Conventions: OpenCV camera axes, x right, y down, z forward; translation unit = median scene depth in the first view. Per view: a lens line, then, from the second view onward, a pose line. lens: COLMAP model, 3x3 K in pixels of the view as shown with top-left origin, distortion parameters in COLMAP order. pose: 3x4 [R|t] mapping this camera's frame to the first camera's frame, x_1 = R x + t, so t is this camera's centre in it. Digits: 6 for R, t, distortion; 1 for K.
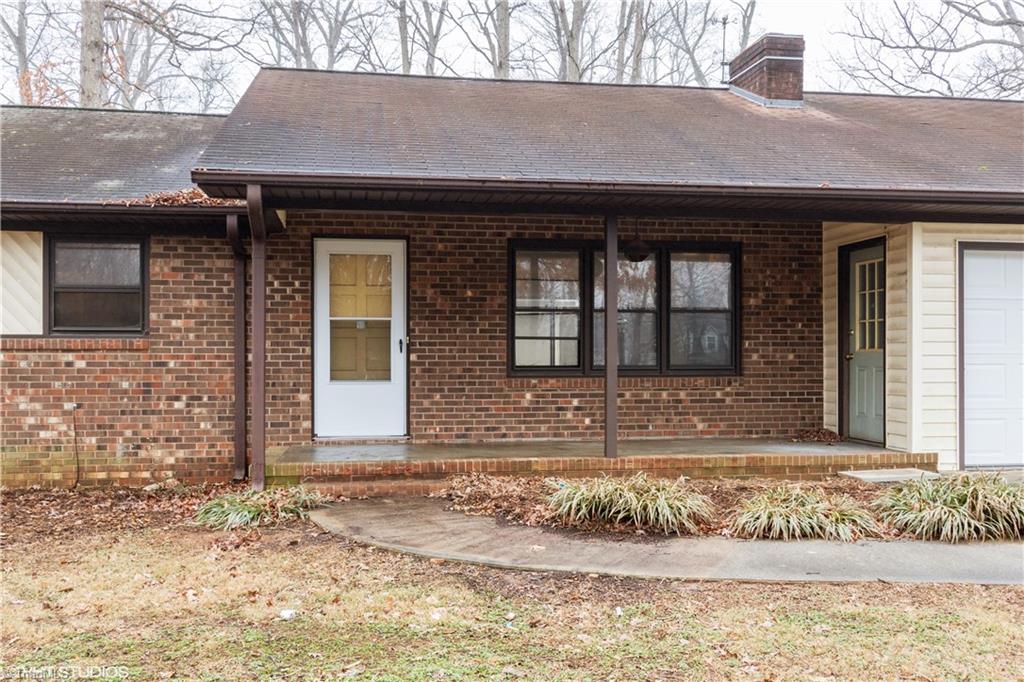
lens RADIAL K [[994.1, 0, 512.0], [0, 994.1, 341.5], [0, 0, 1]] dist [0.005673, 0.000000]
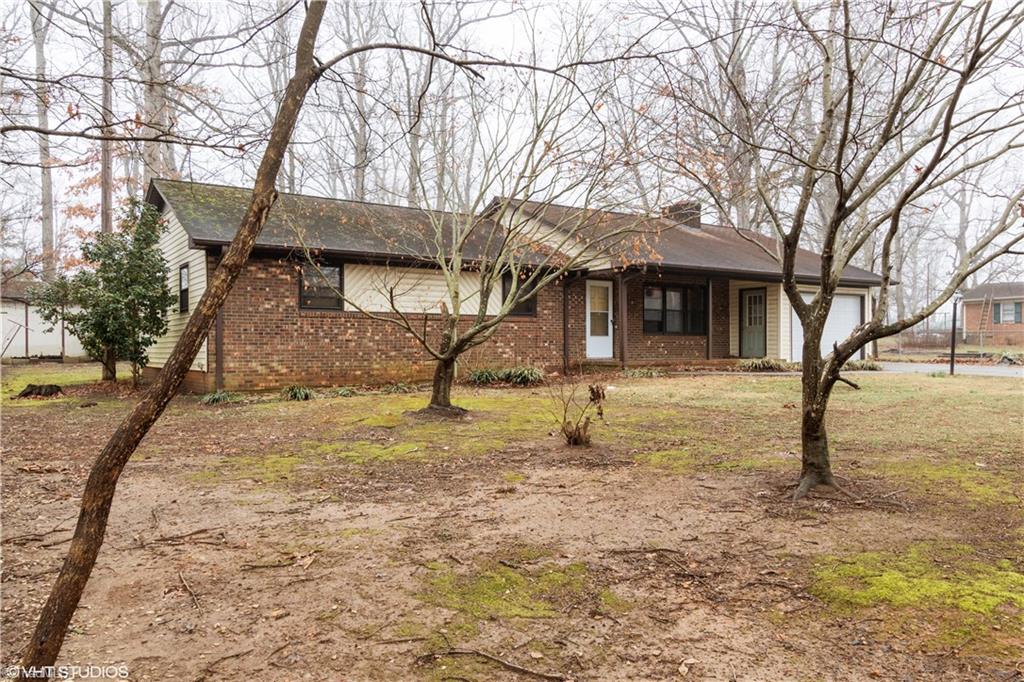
lens RADIAL K [[798.1, 0, 513.6], [0, 798.1, 344.8], [0, 0, 1]] dist [-0.001104, -0.000319]
pose [[0.902430, 0.001491, 0.430833, -1.241599], [-0.003041, 0.999991, 0.002909, 0.057370], [-0.430825, -0.003936, 0.902427, -0.759990]]
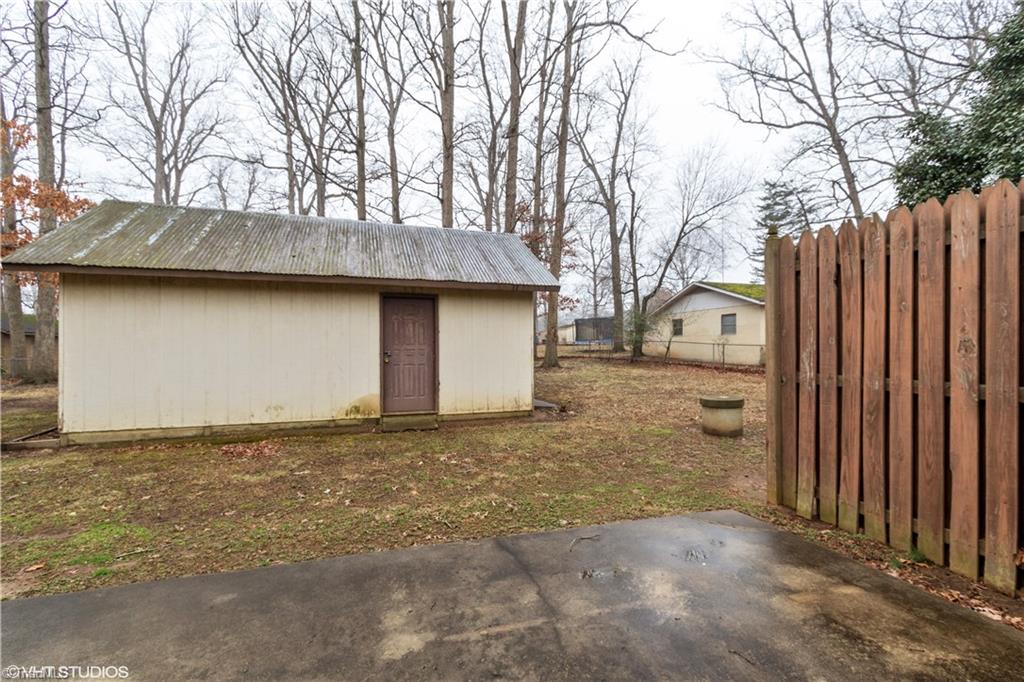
lens RADIAL K [[468.5, 0, 510.8], [0, 468.5, 343.9], [0, 0, 1]] dist [0.000804, 0.000197]
pose [[0.992199, 0.000304, 0.124662, -0.021474], [-0.001495, 0.999954, 0.009457, -0.020635], [-0.124653, -0.009570, 0.992154, 1.921263]]
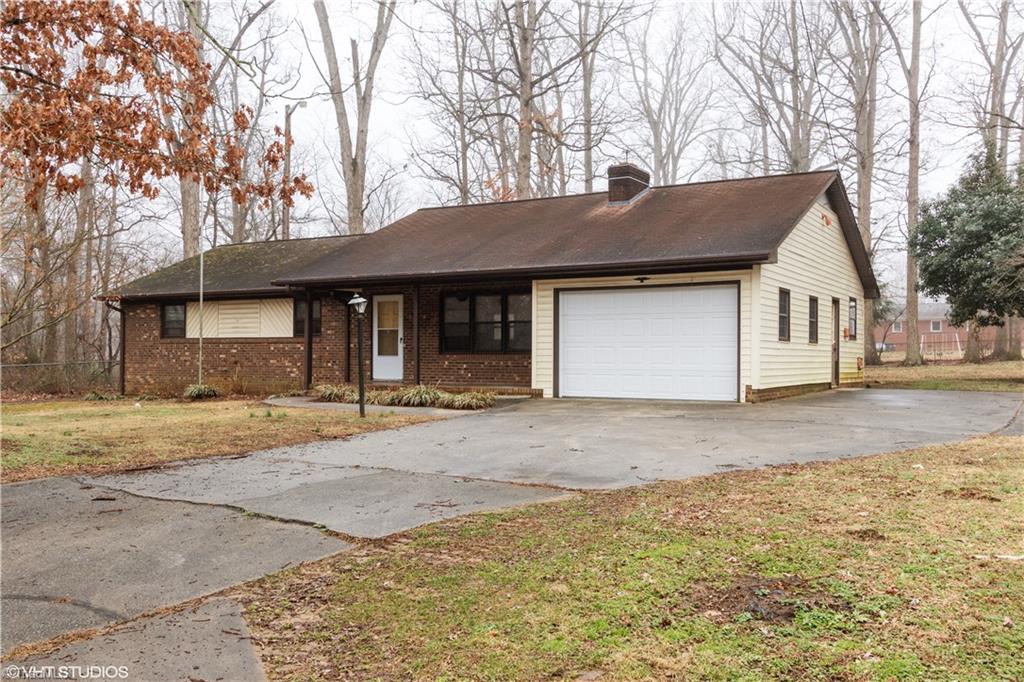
lens RADIAL K [[927.9, 0, 509.7], [0, 927.9, 343.1], [0, 0, 1]] dist [-0.001772, 0.000025]
pose [[0.772714, -0.005849, -0.634728, 1.465545], [0.005023, 0.999983, -0.003100, 0.018600], [0.634735, -0.000793, 0.772729, -0.510155]]
